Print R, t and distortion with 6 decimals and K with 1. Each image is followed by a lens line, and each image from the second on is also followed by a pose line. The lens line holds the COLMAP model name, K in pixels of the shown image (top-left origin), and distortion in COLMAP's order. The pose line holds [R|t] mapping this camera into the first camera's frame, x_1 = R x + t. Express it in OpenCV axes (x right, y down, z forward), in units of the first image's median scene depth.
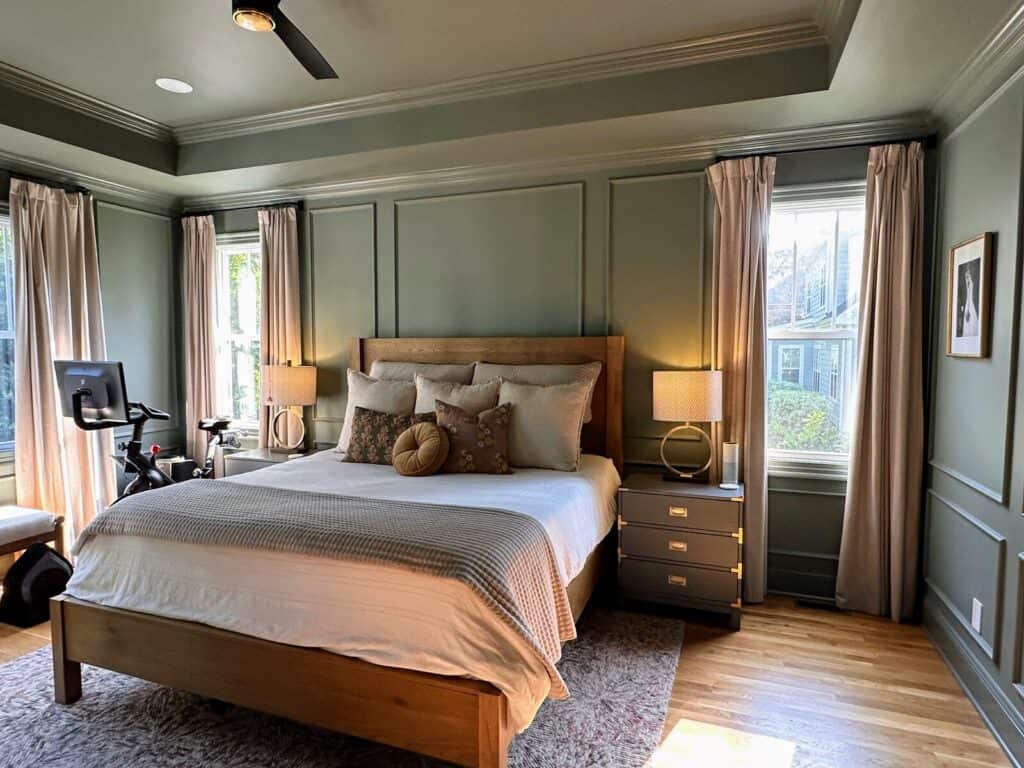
lens RADIAL K [[597.4, 0, 510.6], [0, 597.4, 379.7], [0, 0, 1]] dist [0.005813, -0.010092]
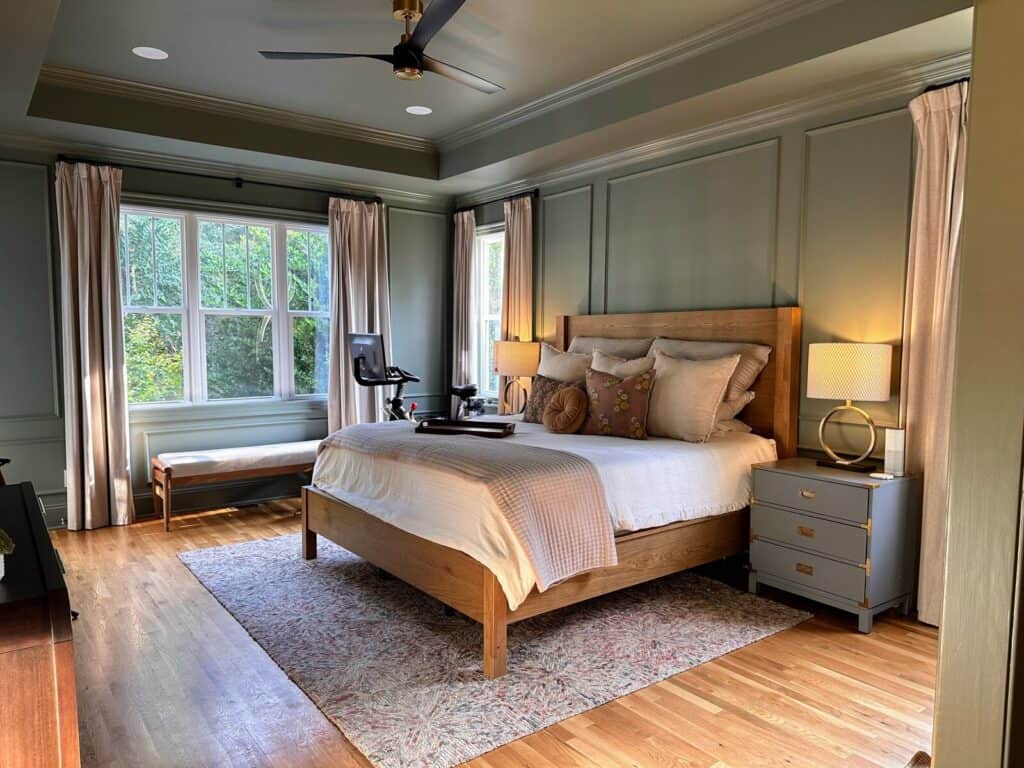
lens RADIAL K [[717.4, 0, 513.1], [0, 717.4, 382.3], [0, 0, 1]] dist [0.064703, -0.018814]
pose [[0.845276, 0.039441, -0.532872, 0.392082], [-0.035913, 0.999210, 0.016991, 0.036234], [0.533121, 0.004775, 0.846025, -0.154934]]
